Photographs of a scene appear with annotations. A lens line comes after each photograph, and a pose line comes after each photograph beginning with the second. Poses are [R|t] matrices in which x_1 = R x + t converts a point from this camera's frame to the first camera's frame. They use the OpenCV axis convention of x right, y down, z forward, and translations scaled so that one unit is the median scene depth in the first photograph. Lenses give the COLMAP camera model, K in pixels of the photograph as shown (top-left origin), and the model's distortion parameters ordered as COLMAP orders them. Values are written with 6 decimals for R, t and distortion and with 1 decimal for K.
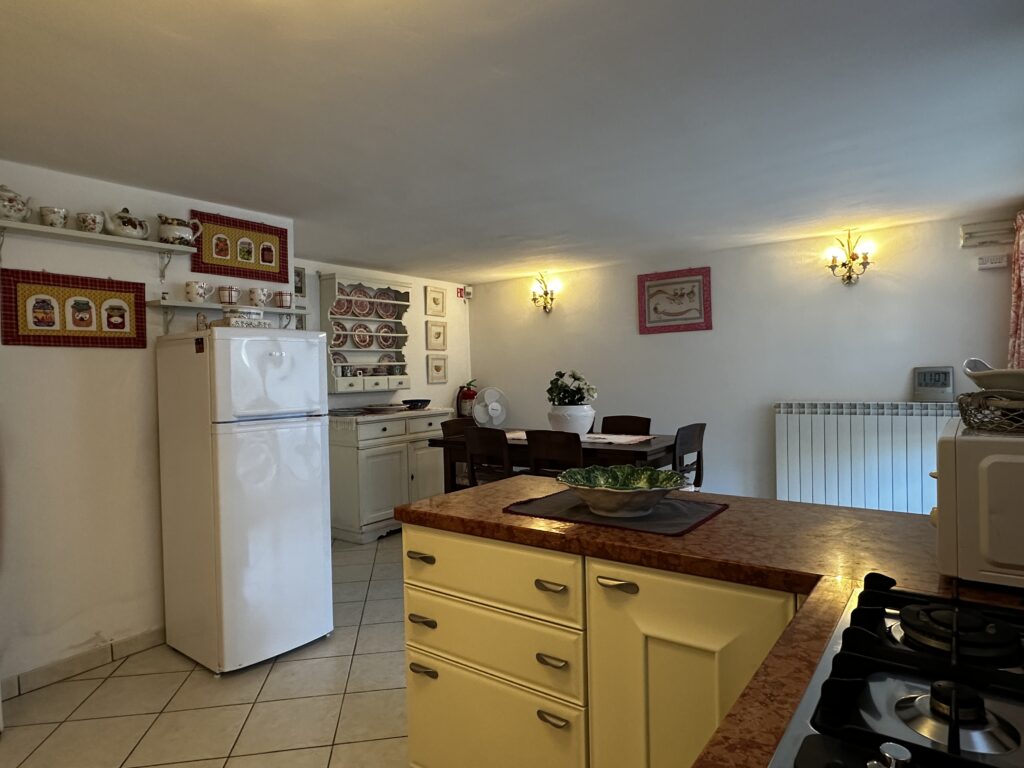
lens RADIAL K [[624.2, 0, 509.9], [0, 624.2, 383.3], [0, 0, 1]] dist [-0.001025, -0.002308]
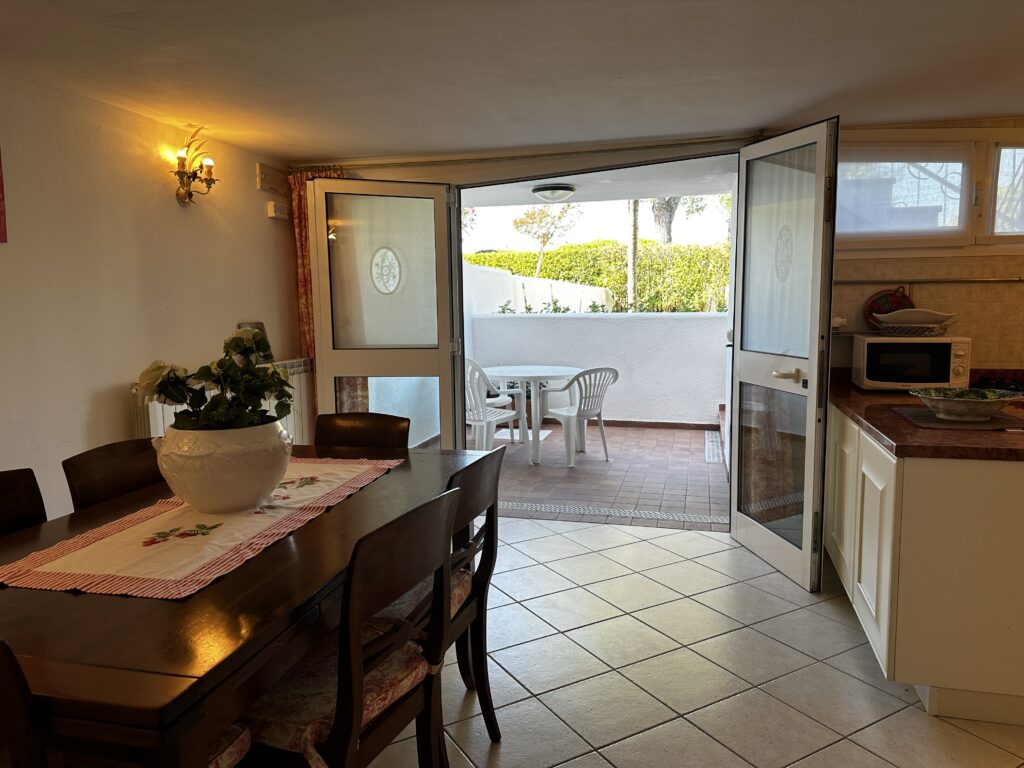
lens RADIAL K [[719.3, 0, 510.2], [0, 719.3, 387.5], [0, 0, 1]] dist [0.019277, -0.009453]
pose [[-0.364890, -0.071684, 0.928287, -0.385312], [0.041346, 0.994801, 0.093072, -0.017278], [-0.930132, 0.072342, -0.360029, 1.065872]]
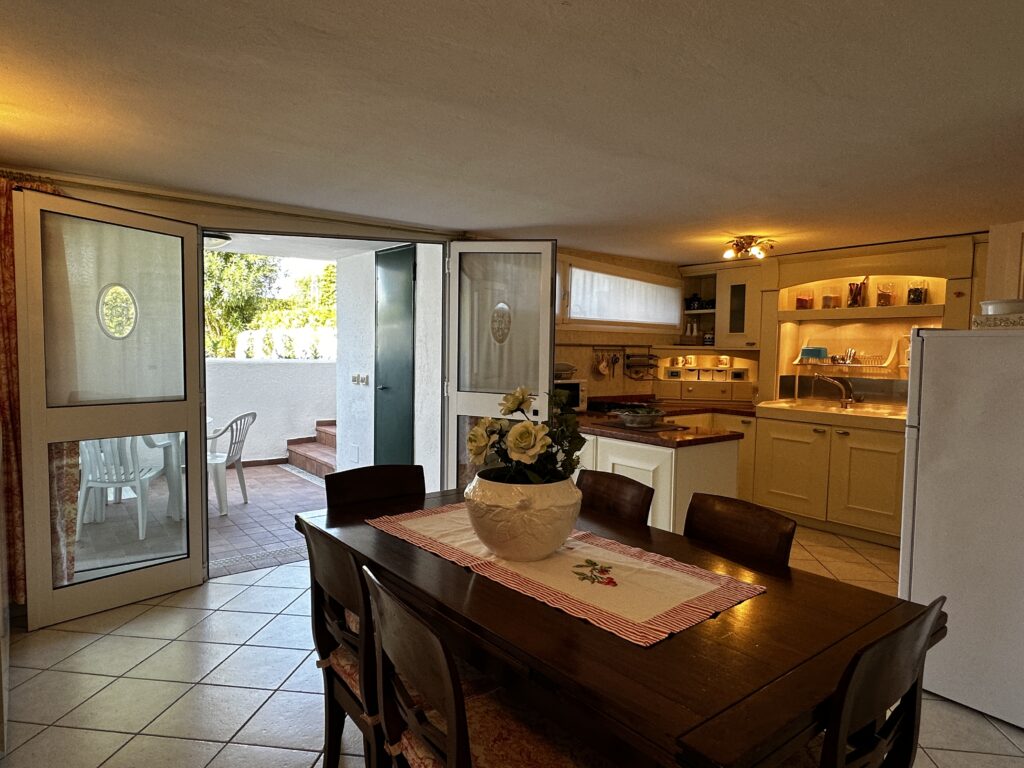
lens RADIAL K [[624.2, 0, 512.3], [0, 624.2, 378.0], [0, 0, 1]] dist [-0.001025, -0.002308]
pose [[-0.956940, 0.007212, 0.290197, -0.024127], [0.023564, 0.998322, 0.052893, -0.043922], [-0.289329, 0.057454, -0.955504, 1.452021]]
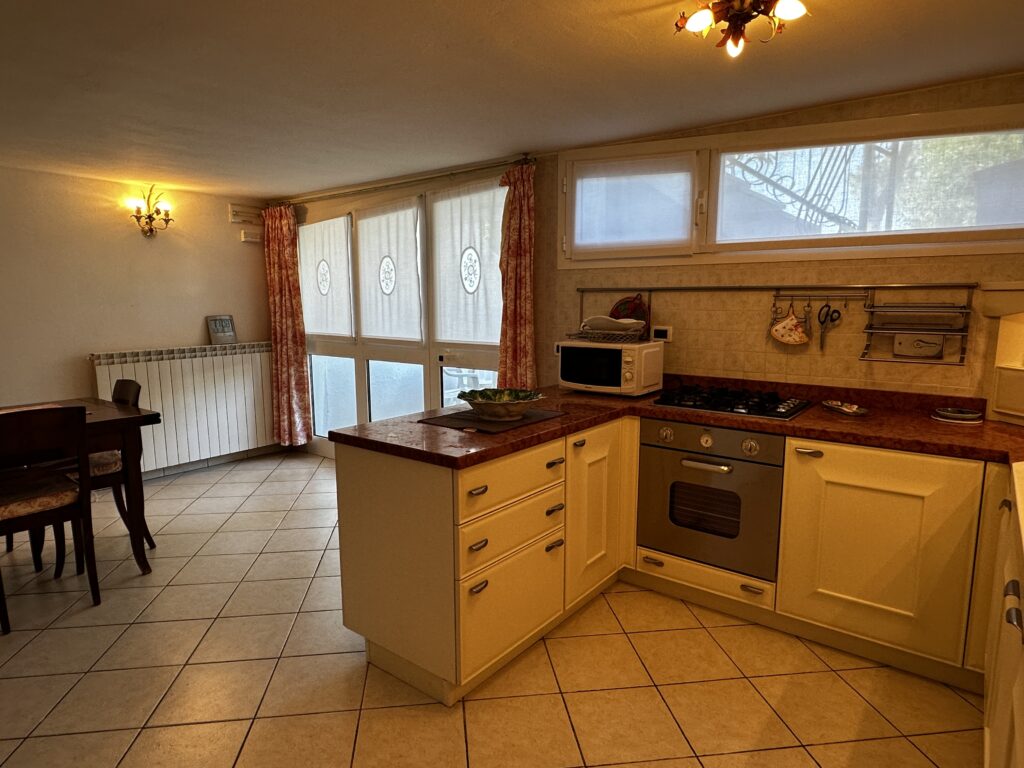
lens RADIAL K [[599.1, 0, 511.2], [0, 599.1, 394.0], [0, 0, 1]] dist [0.002895, 0.001316]
pose [[0.026767, -0.129833, 0.991174, -0.525058], [0.023252, 0.991342, 0.129227, -0.013805], [-0.999371, 0.019588, 0.029554, 0.402908]]
